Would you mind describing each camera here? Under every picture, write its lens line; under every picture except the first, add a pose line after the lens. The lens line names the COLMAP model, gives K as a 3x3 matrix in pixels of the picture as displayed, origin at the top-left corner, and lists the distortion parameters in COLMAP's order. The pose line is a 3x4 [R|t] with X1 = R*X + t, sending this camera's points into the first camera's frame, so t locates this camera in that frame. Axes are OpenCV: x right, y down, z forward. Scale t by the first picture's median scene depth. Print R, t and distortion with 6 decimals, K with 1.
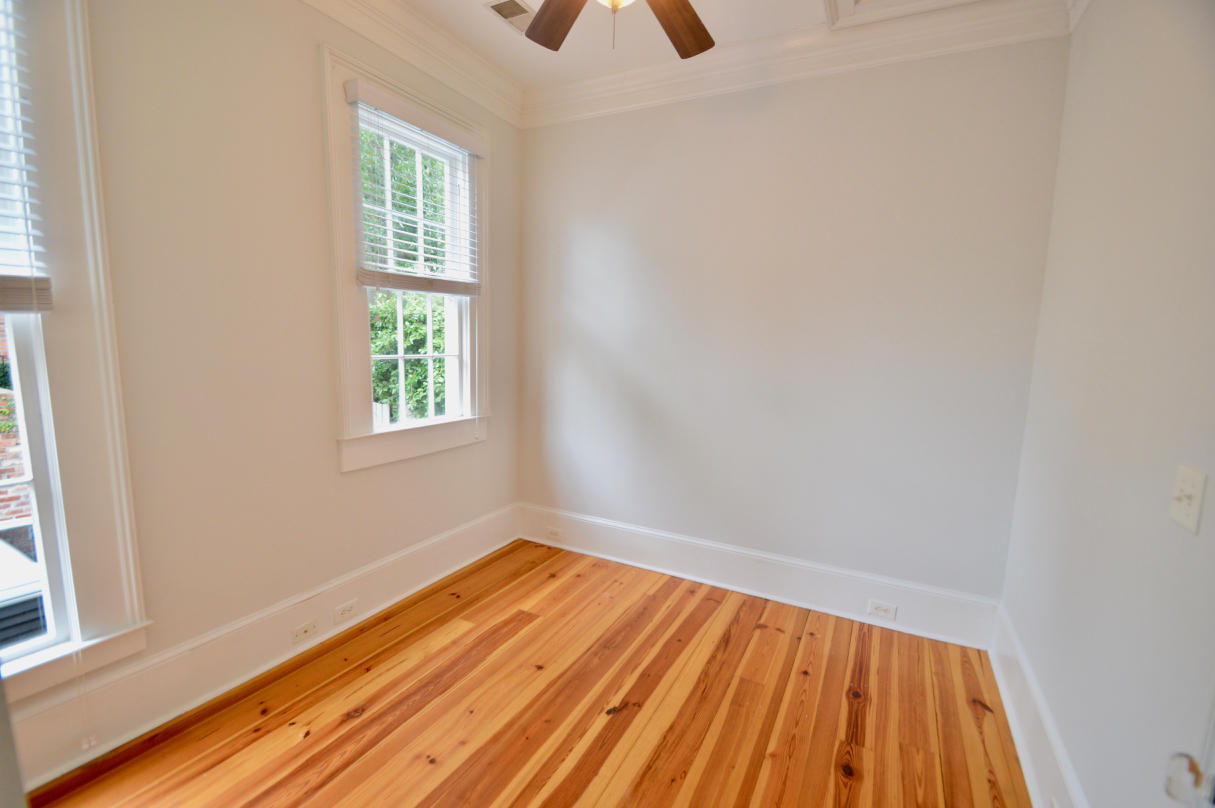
lens RADIAL K [[536.3, 0, 605.2], [0, 536.3, 408.1], [0, 0, 1]] dist [0.003809, -0.000937]
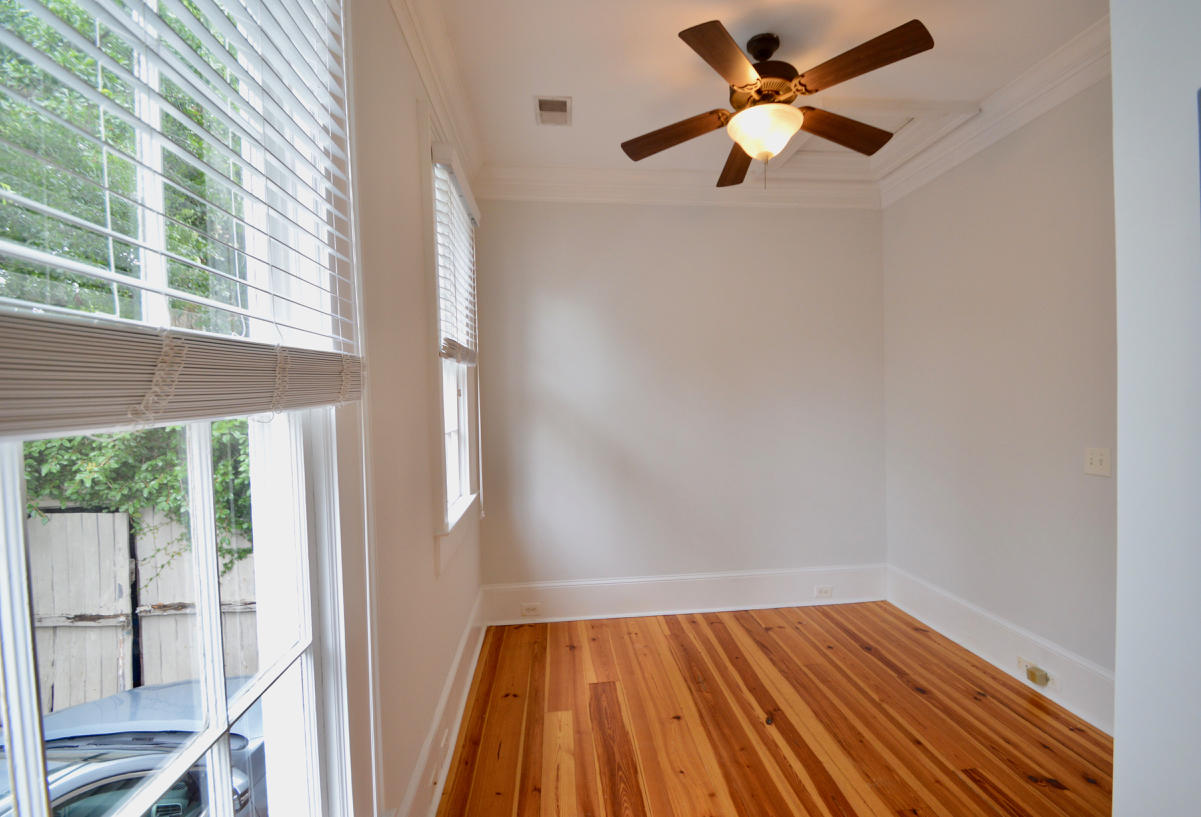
lens RADIAL K [[560.2, 0, 604.8], [0, 560.2, 410.3], [0, 0, 1]] dist [0.000051, 0.000433]
pose [[0.825265, -0.059708, 0.561580, -0.696002], [0.116594, 0.990986, -0.065977, -0.045468], [-0.552579, 0.119925, 0.824788, 0.092955]]
